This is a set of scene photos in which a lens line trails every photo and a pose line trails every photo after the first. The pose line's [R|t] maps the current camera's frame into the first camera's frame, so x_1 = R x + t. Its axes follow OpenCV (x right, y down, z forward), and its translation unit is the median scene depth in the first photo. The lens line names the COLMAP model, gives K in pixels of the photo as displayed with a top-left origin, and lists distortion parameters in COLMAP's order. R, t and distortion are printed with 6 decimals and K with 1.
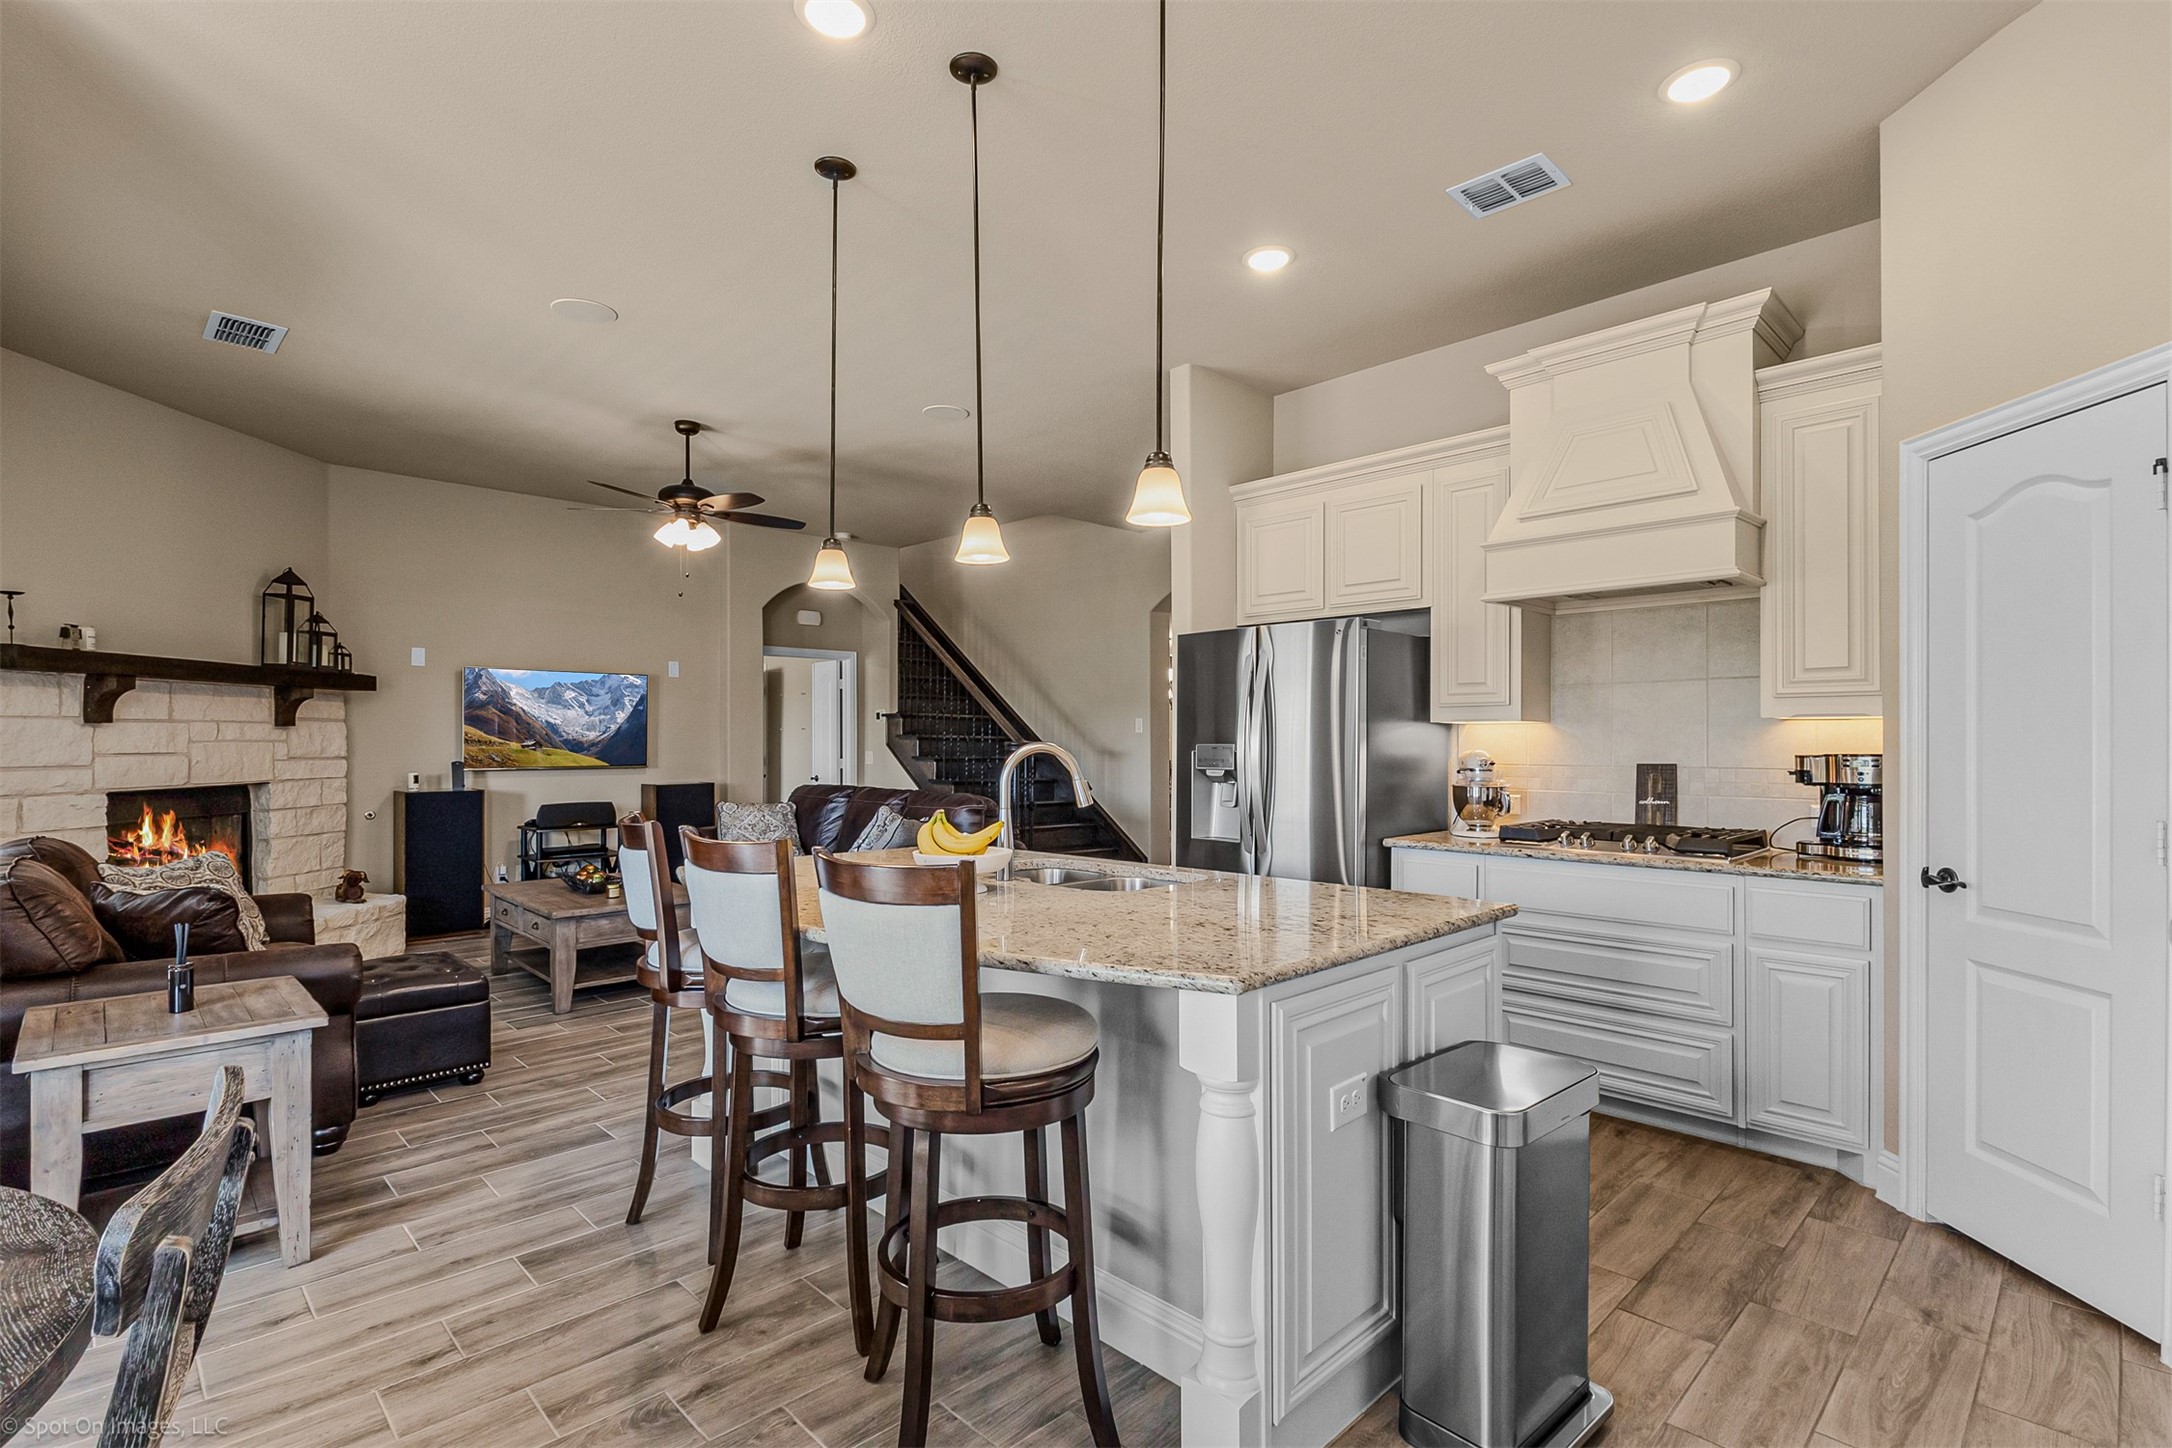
lens RADIAL K [[1036.0, 0, 1100.5], [0, 1036.0, 737.9], [0, 0, 1]] dist [-0.004995, 0.001027]
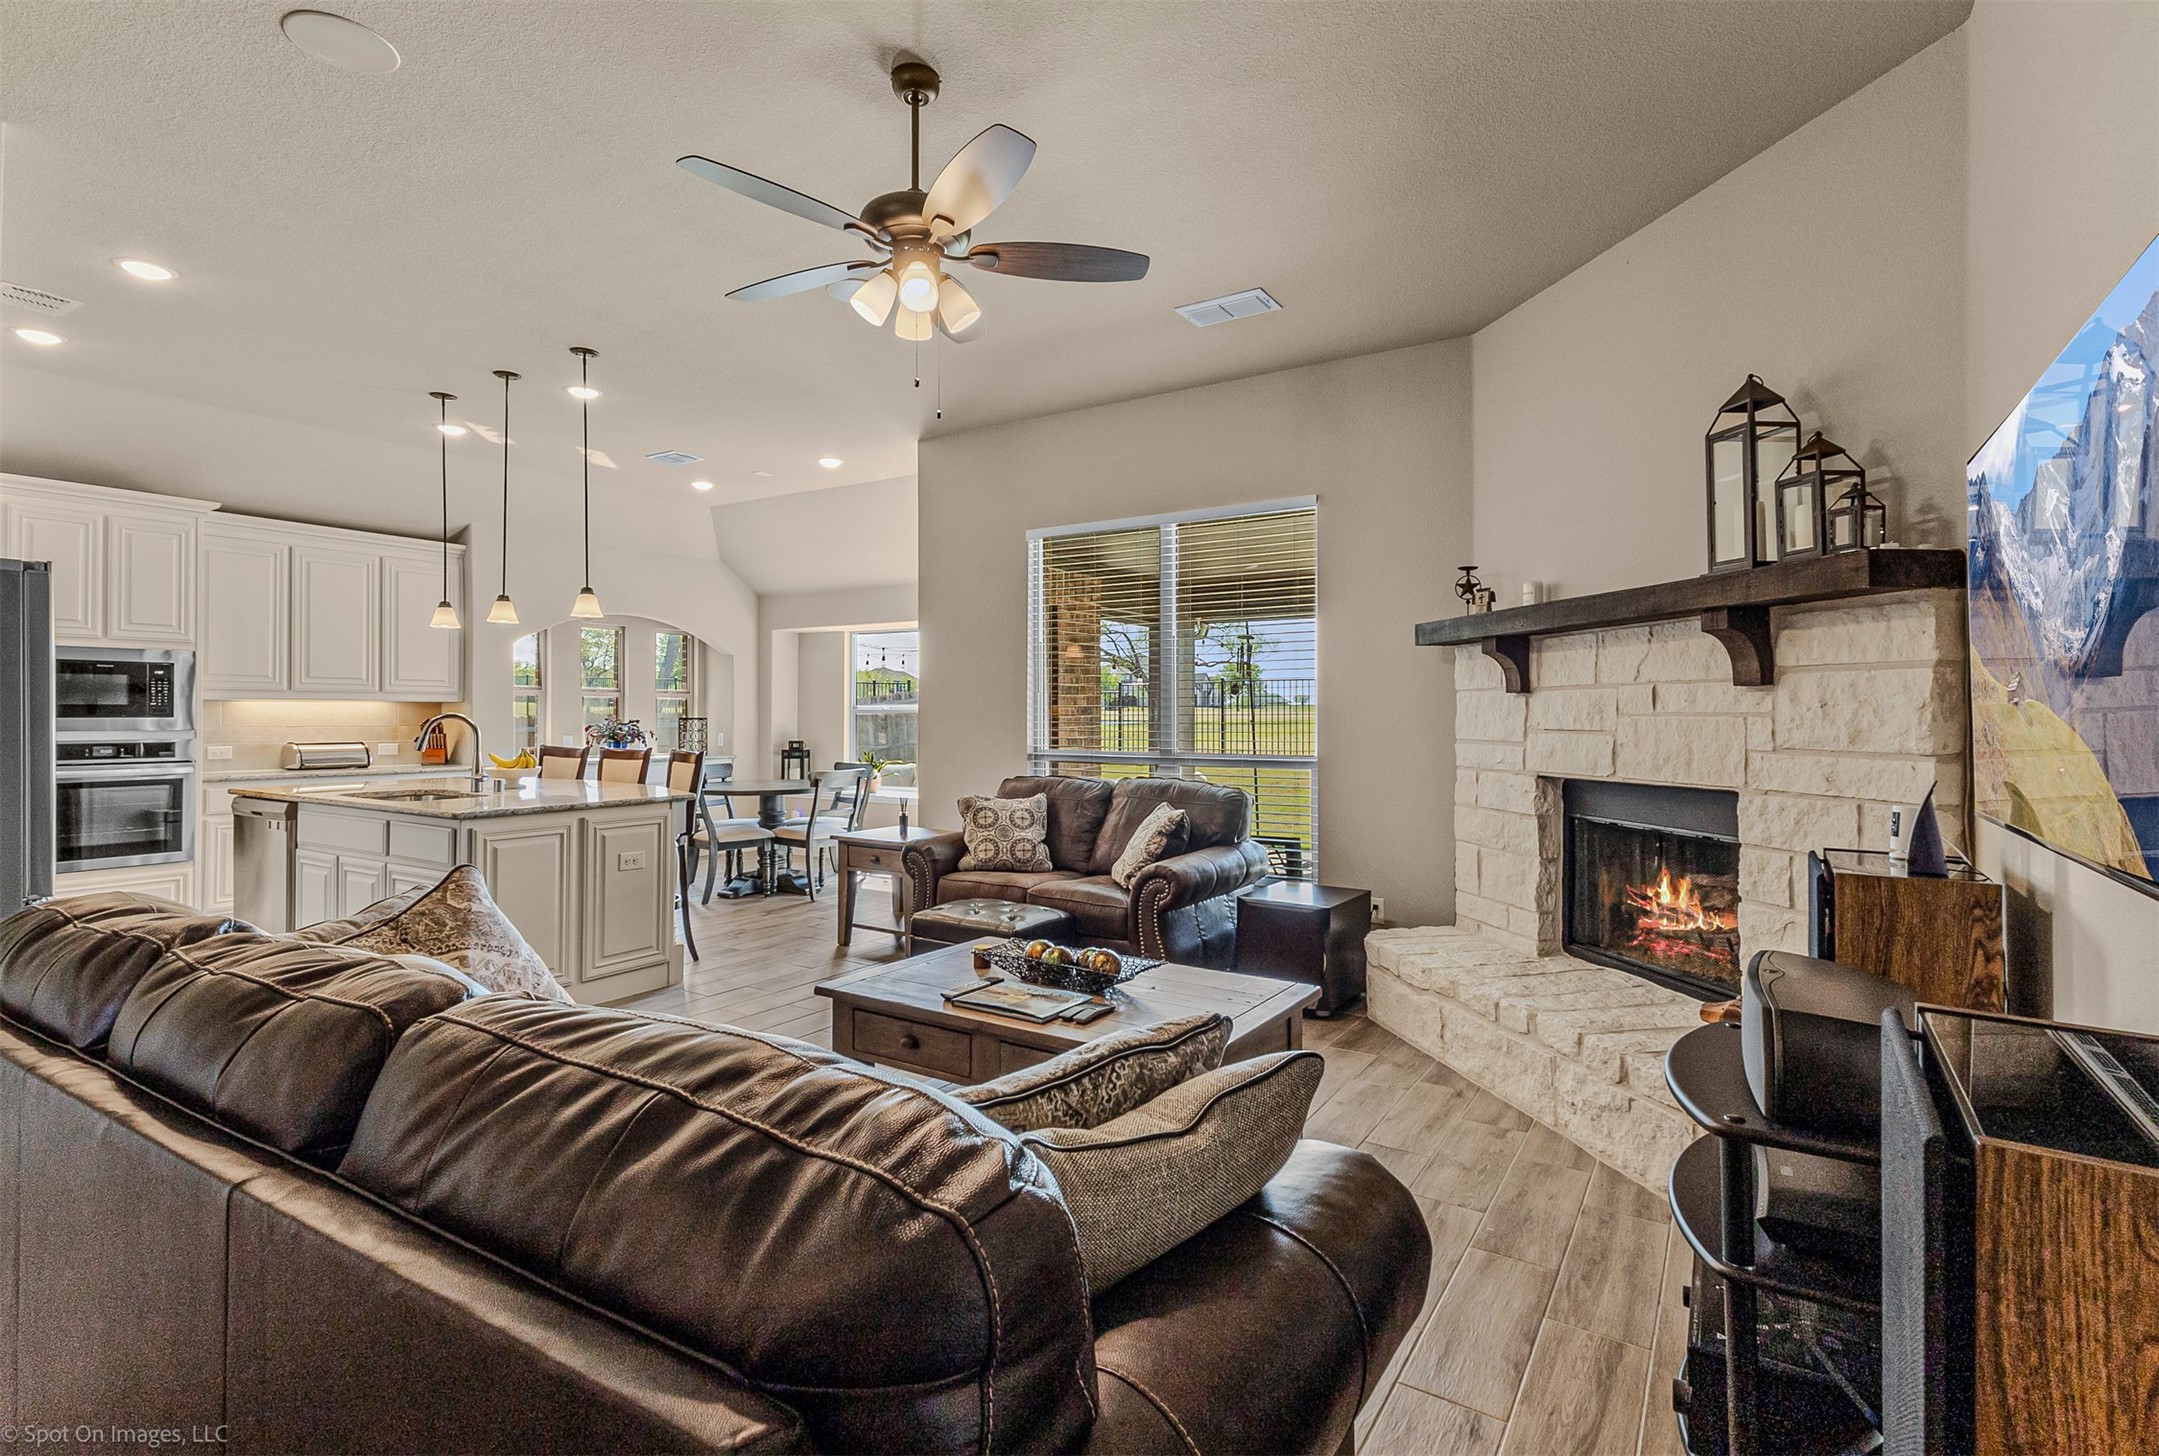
lens RADIAL K [[1013.8, 0, 1096.7], [0, 1013.8, 732.3], [0, 0, 1]] dist [0.014310, -0.001247]
pose [[-0.975477, 0.006656, -0.220002, -0.504122], [0.003481, 0.999884, 0.014816, 0.005038], [0.220076, 0.013687, -0.975387, 2.015245]]
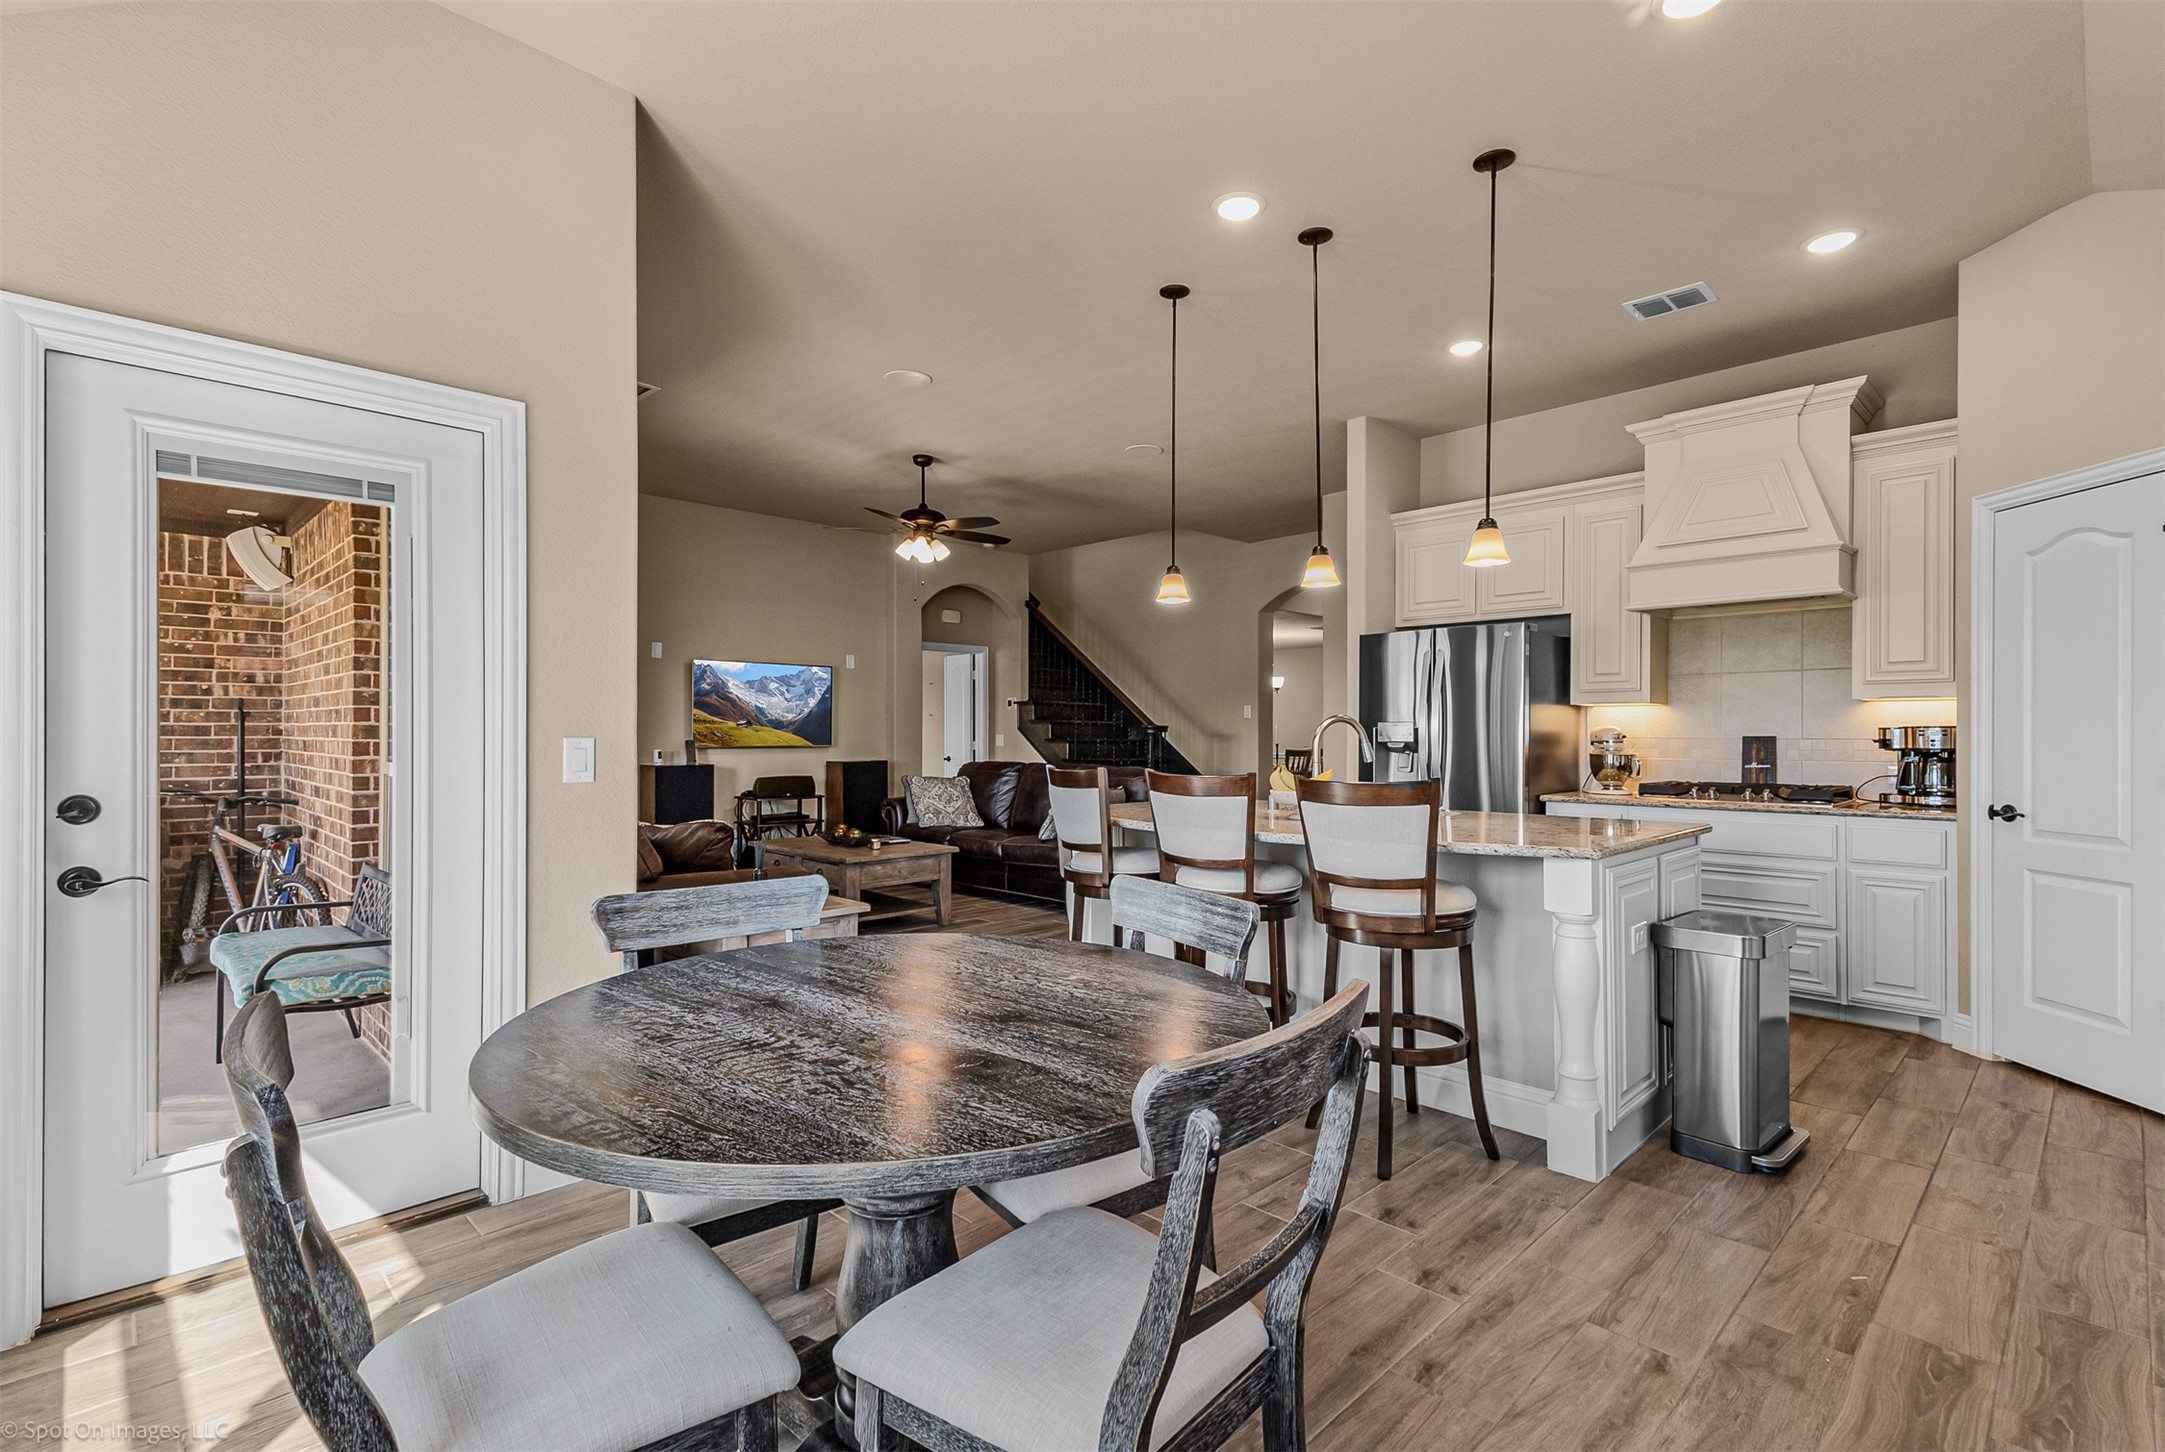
lens RADIAL K [[1016.6, 0, 1099.7], [0, 1016.6, 730.3], [0, 0, 1]] dist [0.014310, -0.001247]
pose [[0.999991, 0.001842, 0.003783, -0.266066], [-0.001842, 0.999998, -0.000119, 0.018090], [-0.003783, 0.000112, 0.999993, -0.246758]]
